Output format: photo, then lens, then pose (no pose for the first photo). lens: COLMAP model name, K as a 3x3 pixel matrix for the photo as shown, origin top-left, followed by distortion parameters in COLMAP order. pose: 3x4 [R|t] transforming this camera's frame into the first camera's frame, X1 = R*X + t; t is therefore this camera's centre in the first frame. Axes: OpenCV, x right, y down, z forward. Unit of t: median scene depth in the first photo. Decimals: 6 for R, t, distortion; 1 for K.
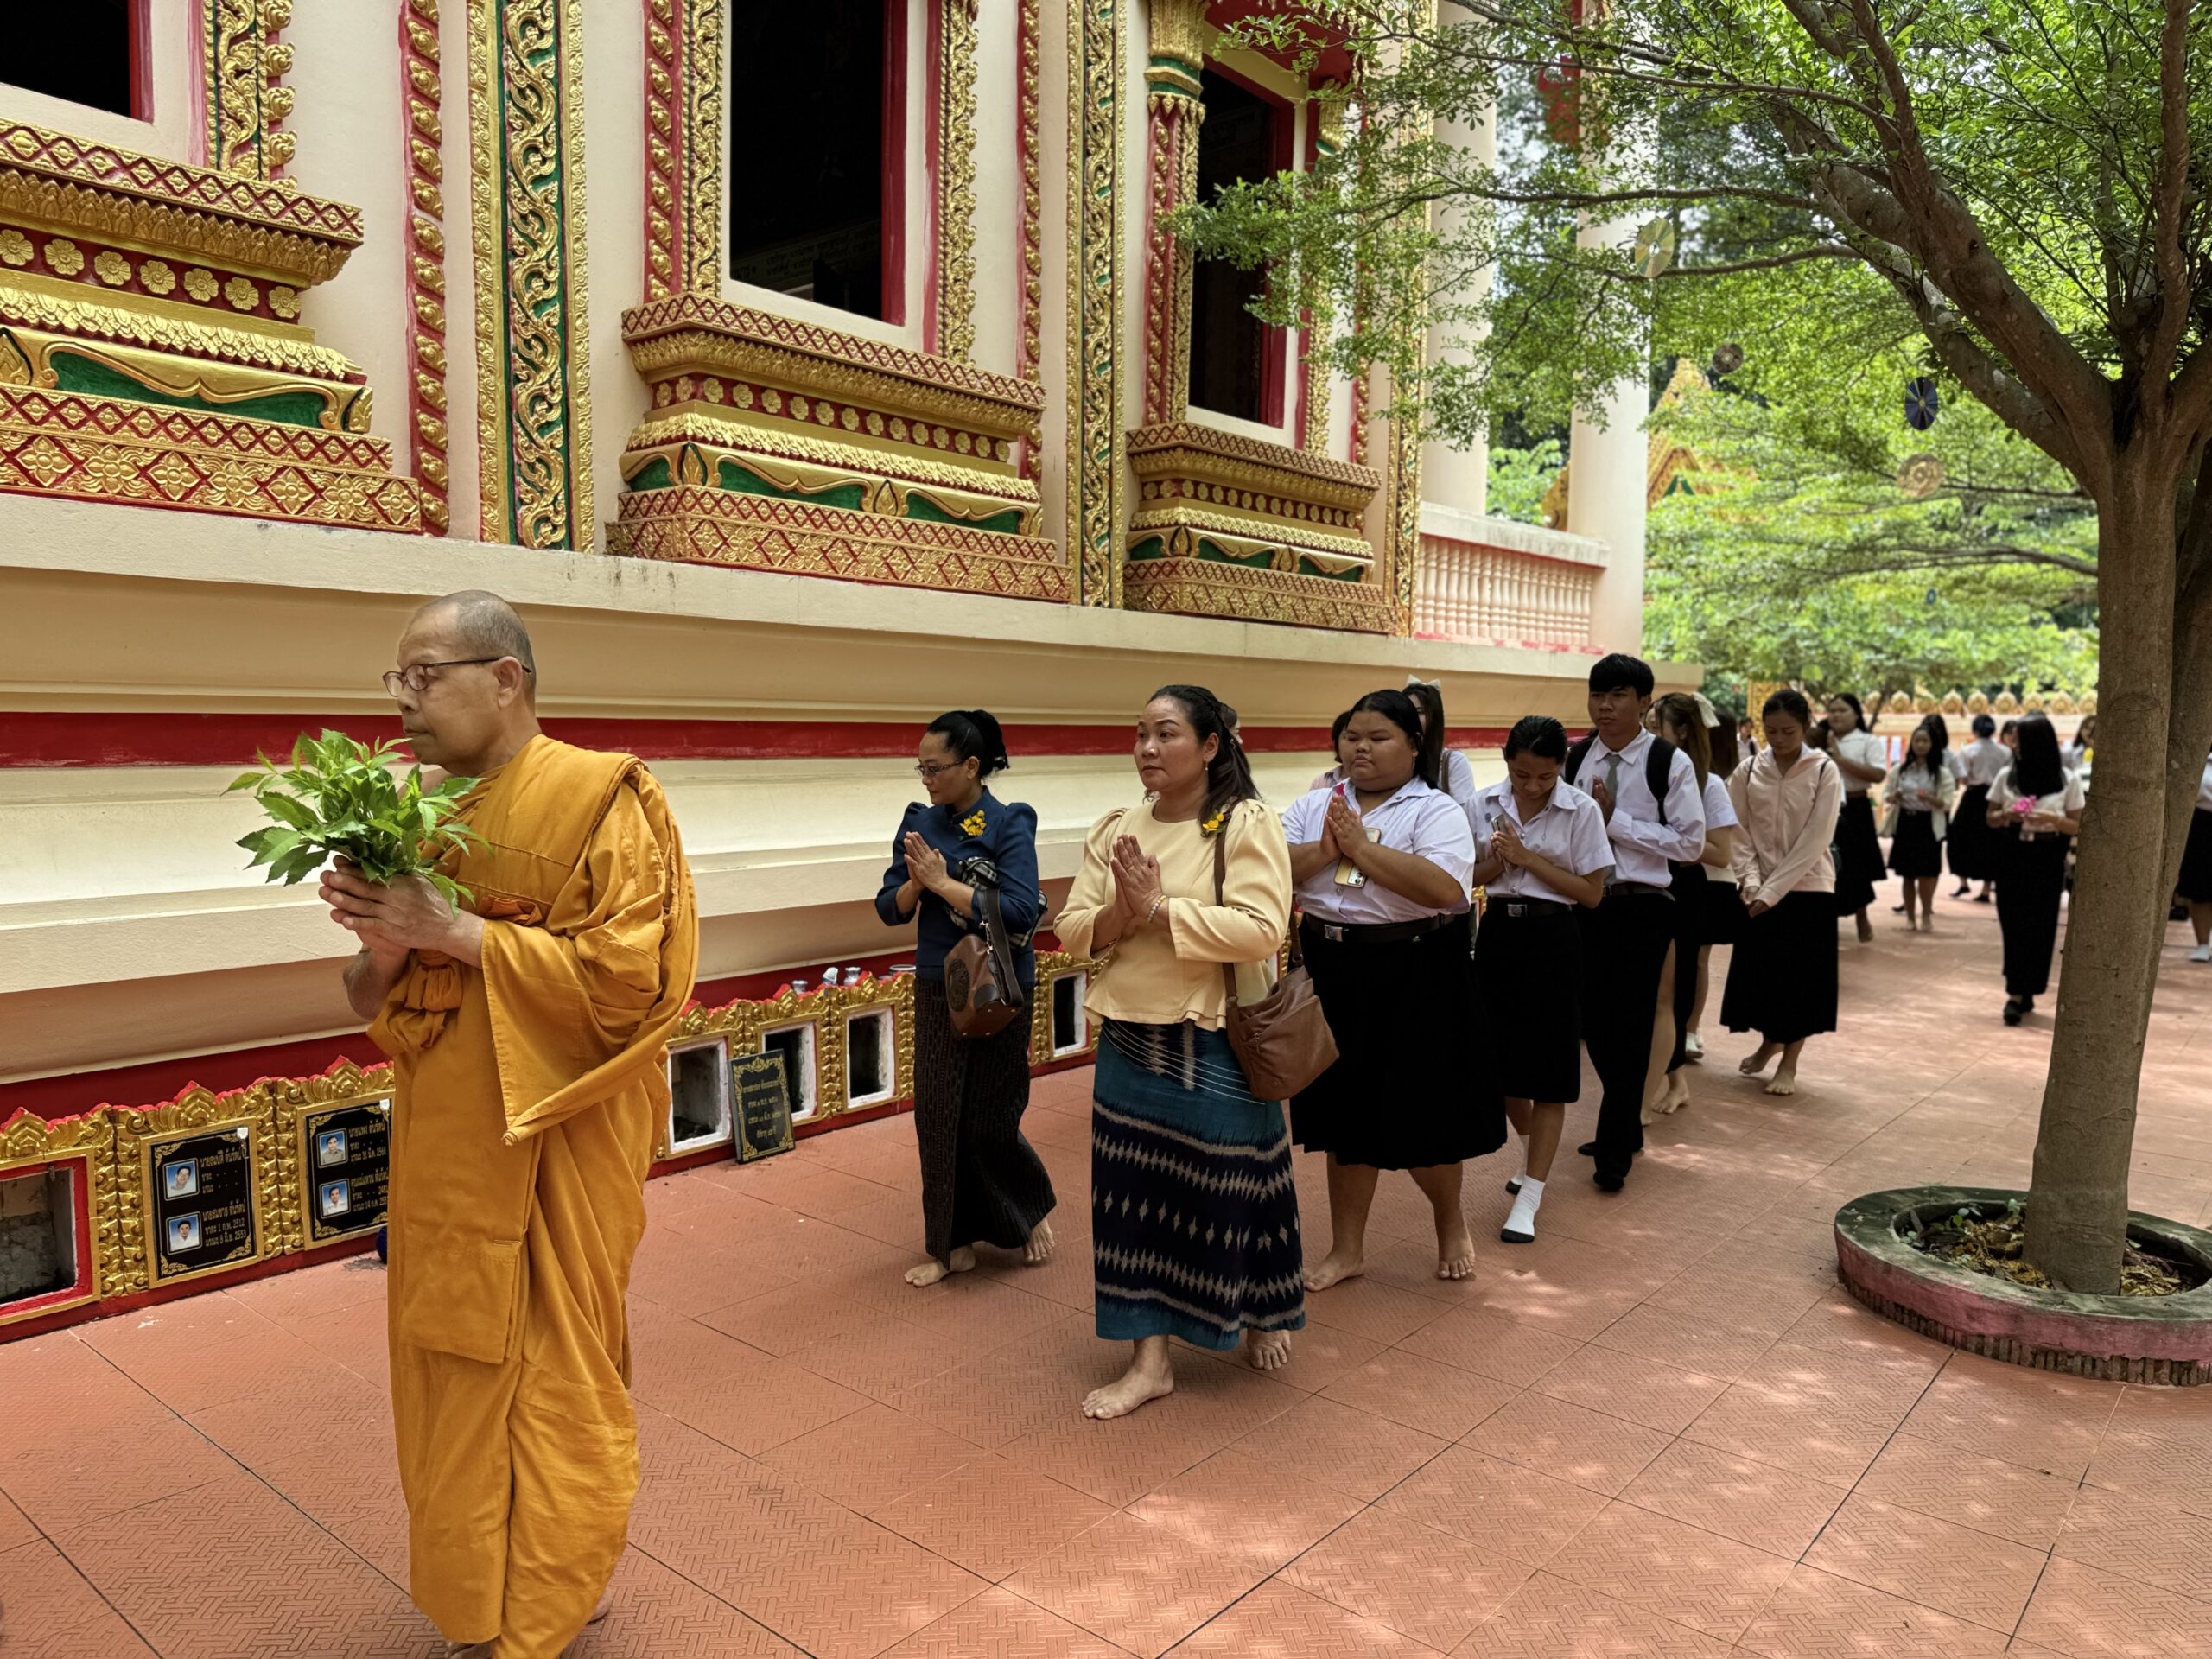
lens RADIAL K [[1534.0, 0, 1122.6], [0, 1534.0, 844.0], [0, 0, 1]] dist [0.070503, -0.077190]
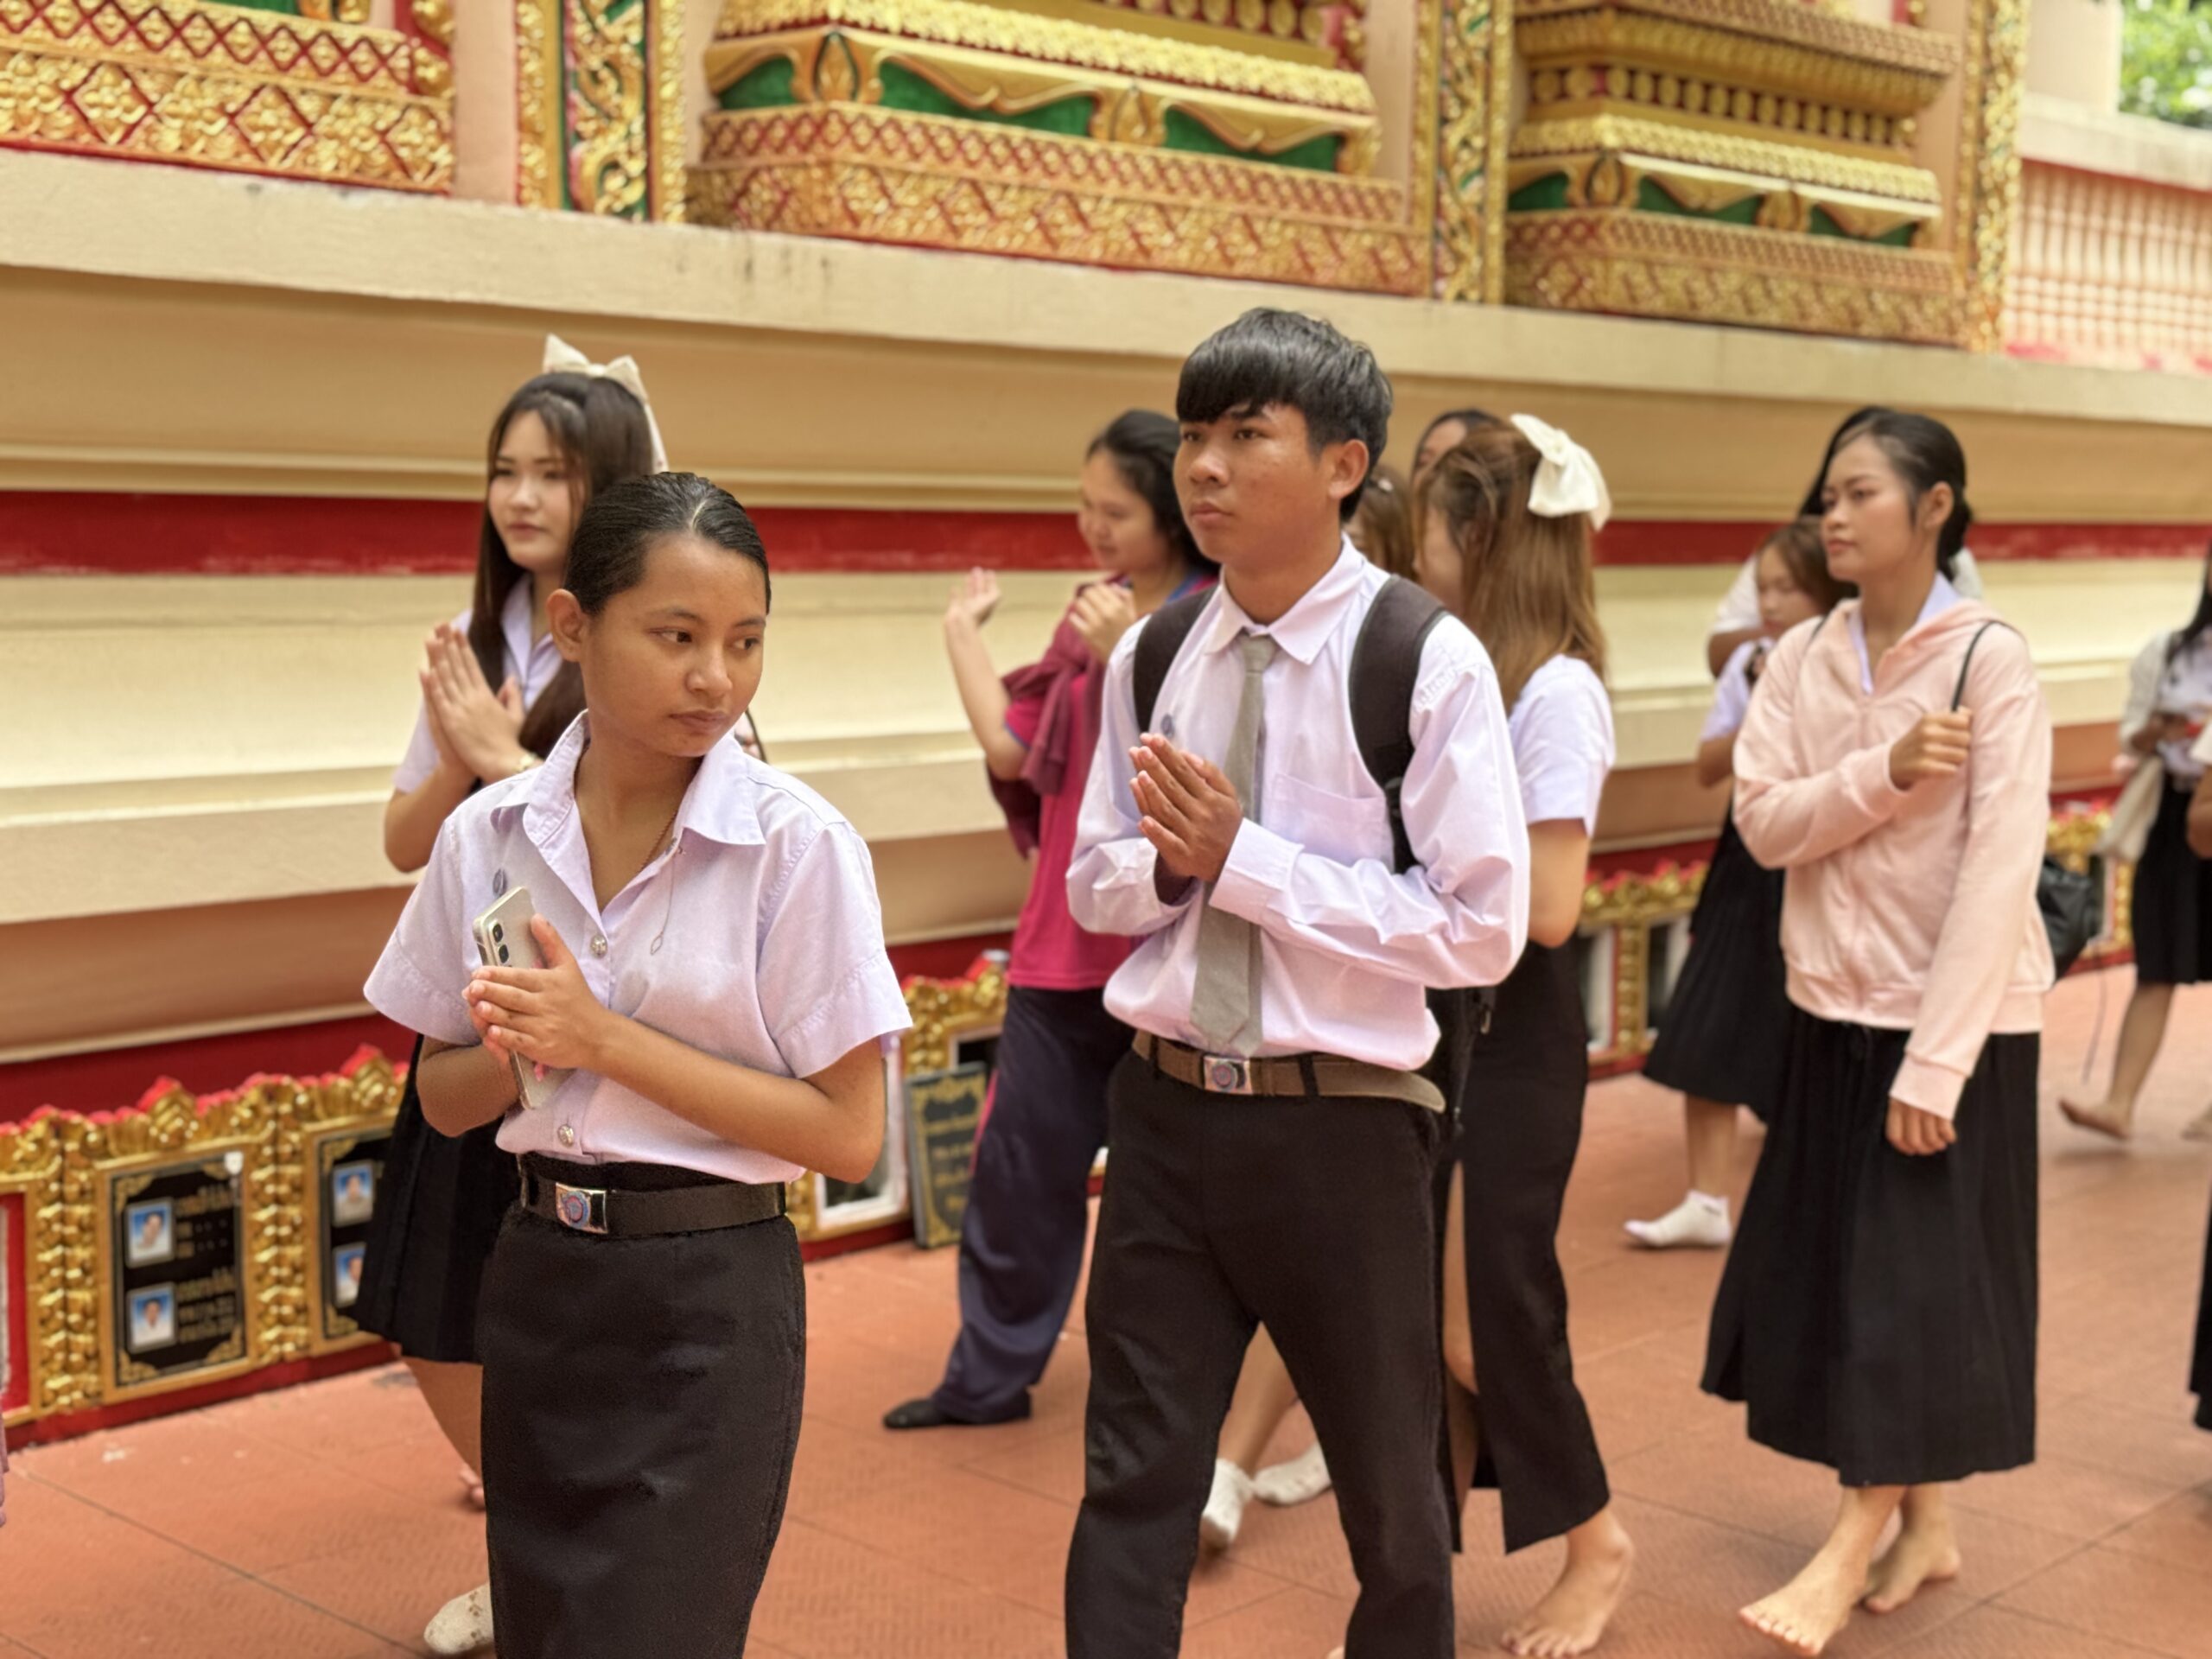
lens RADIAL K [[3093.1, 0, 1106.0], [0, 3093.1, 826.6], [0, 0, 1]] dist [0.108204, 0.000000]
pose [[0.998842, 0.016004, -0.045371, -0.107908], [-0.014668, 0.999454, 0.029608, 0.005107], [0.045820, -0.028908, 0.998531, -0.162551]]
